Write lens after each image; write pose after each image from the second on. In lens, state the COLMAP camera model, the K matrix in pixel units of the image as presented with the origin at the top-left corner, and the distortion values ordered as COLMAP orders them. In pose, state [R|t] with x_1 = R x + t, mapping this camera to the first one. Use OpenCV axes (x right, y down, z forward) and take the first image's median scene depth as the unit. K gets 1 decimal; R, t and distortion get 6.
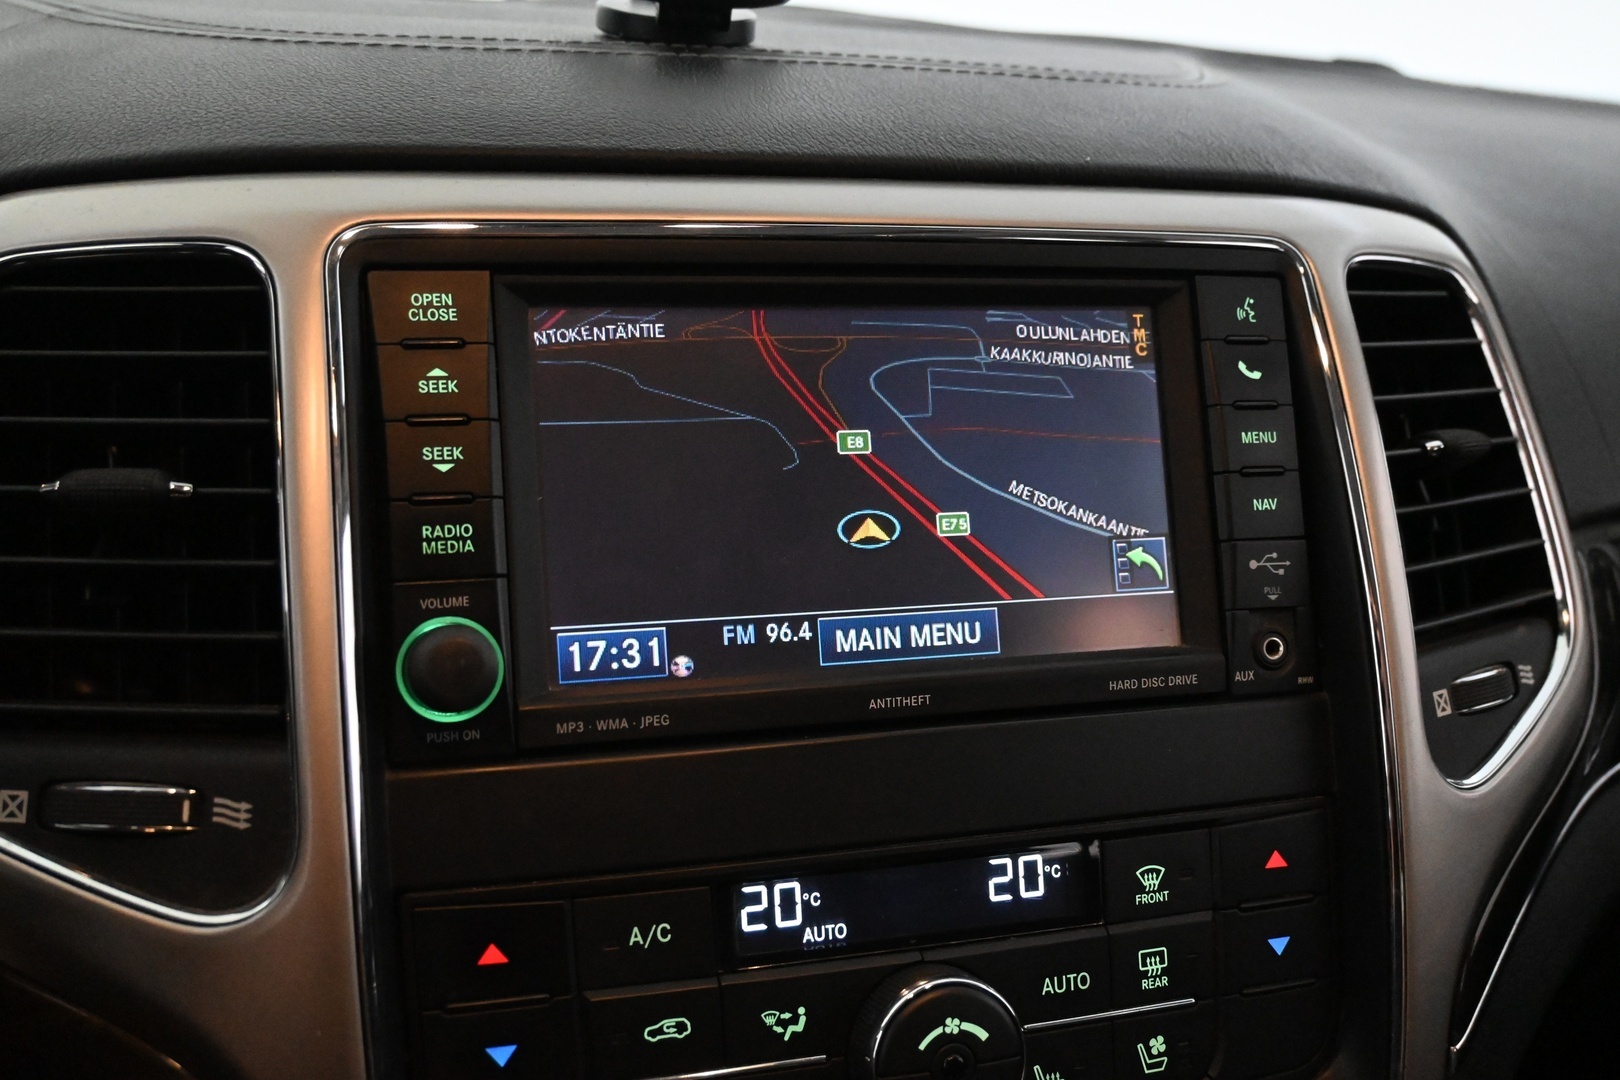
lens RADIAL K [[1560.4, 0, 811.9], [0, 1560.4, 544.8], [0, 0, 1]] dist [0.003839, 0.000000]
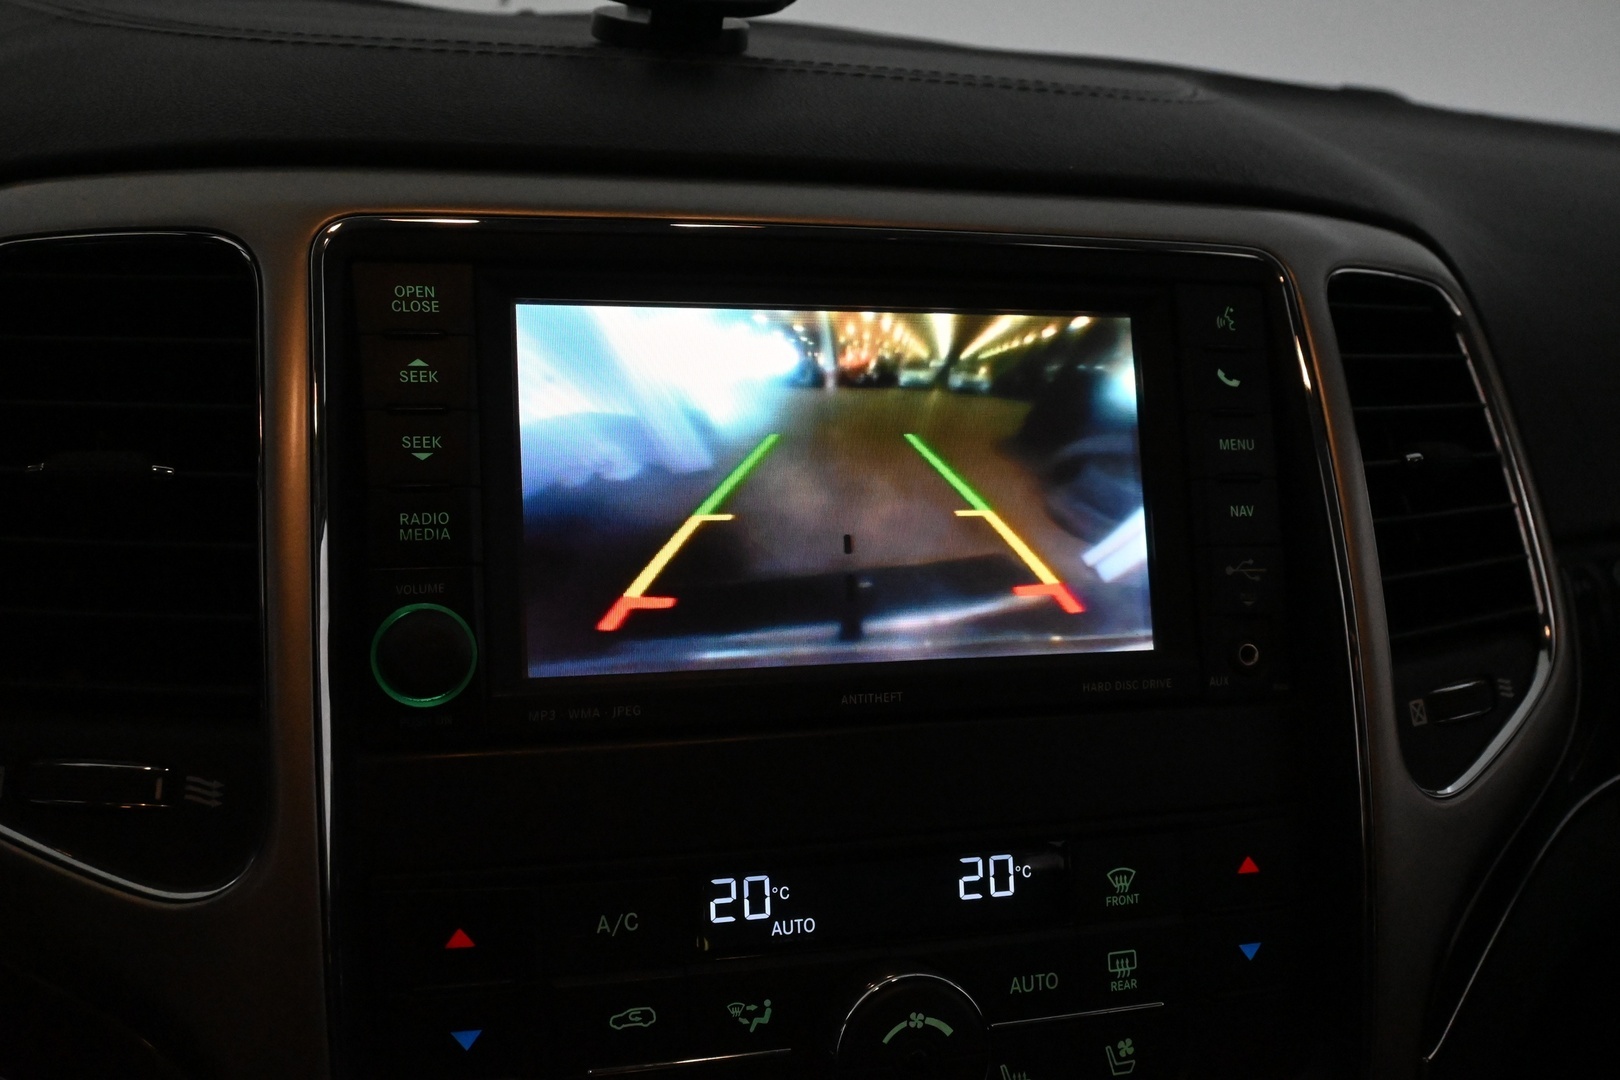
lens RADIAL K [[1560.4, 0, 810.5], [0, 1560.4, 545.4], [0, 0, 1]] dist [0.003839, 0.000000]
pose [[0.999786, 0.016247, -0.012828, 0.027115], [-0.016494, 0.999676, -0.019405, 0.021555], [0.012508, 0.019612, 0.999729, -0.009085]]
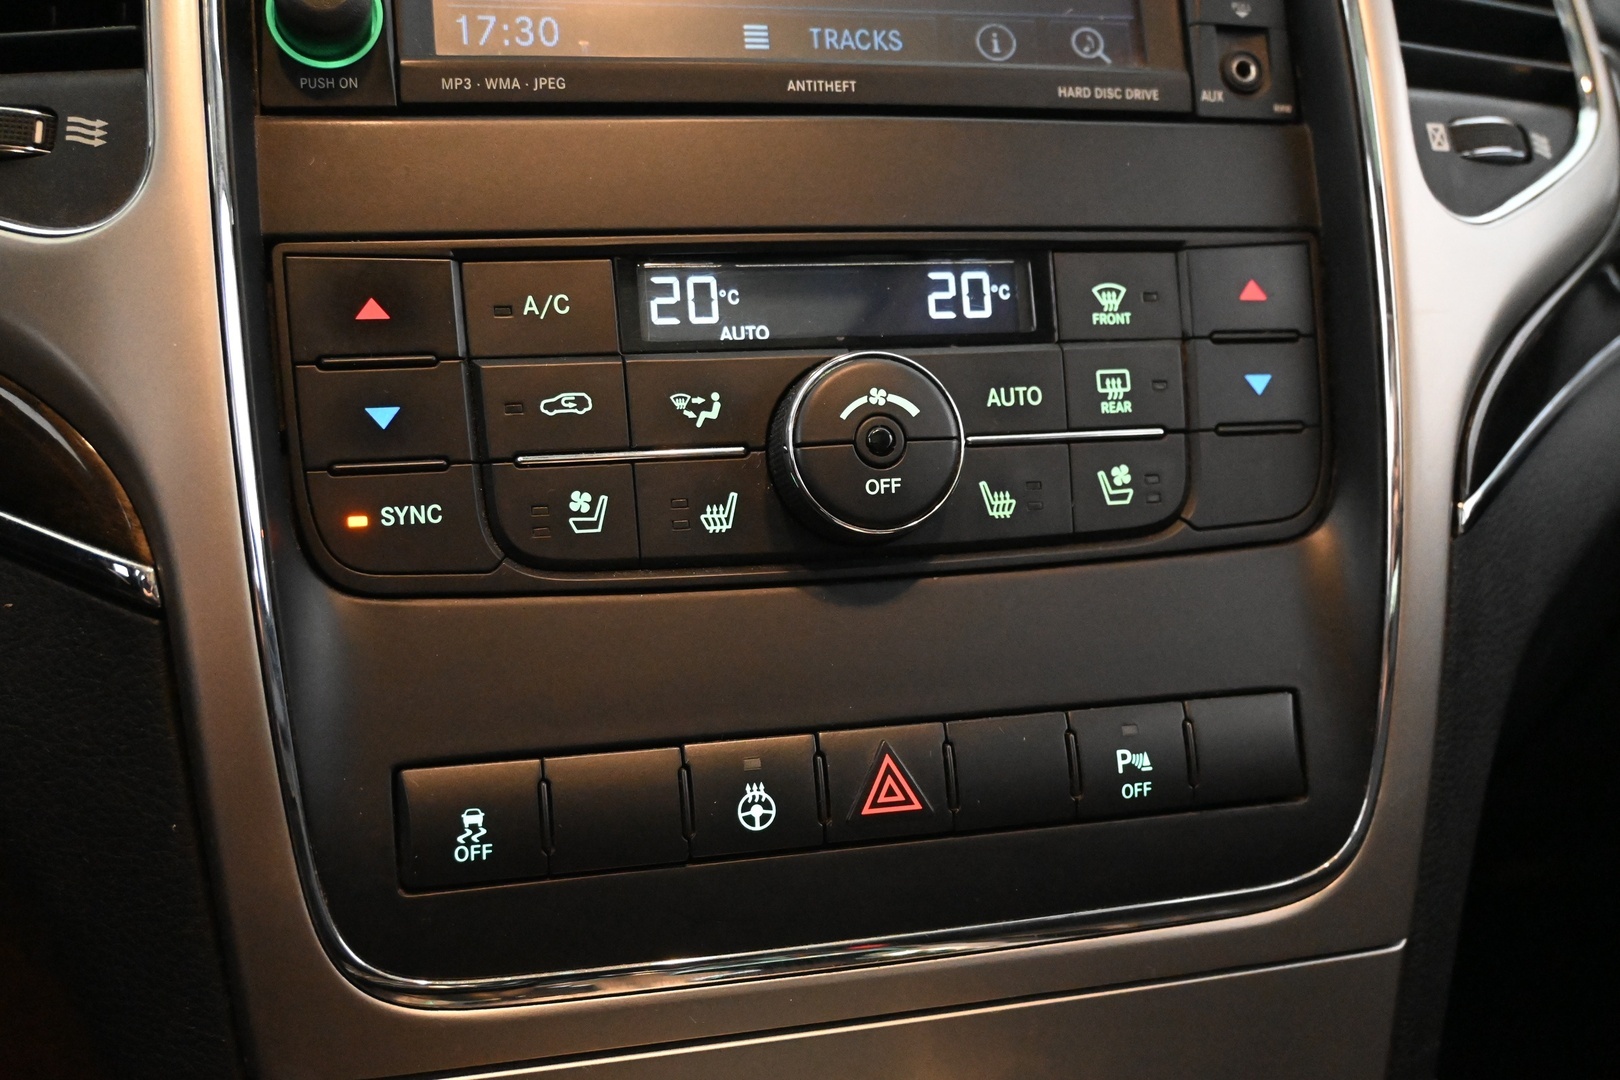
lens RADIAL K [[1660.9, 0, 807.0], [0, 1660.9, 534.1], [0, 0, 1]] dist [-0.003525, 0.000000]
pose [[0.998523, -0.024202, -0.048632, 0.085917], [0.022516, 0.999136, -0.034920, 0.385389], [0.049436, 0.033773, 0.998206, 0.031645]]
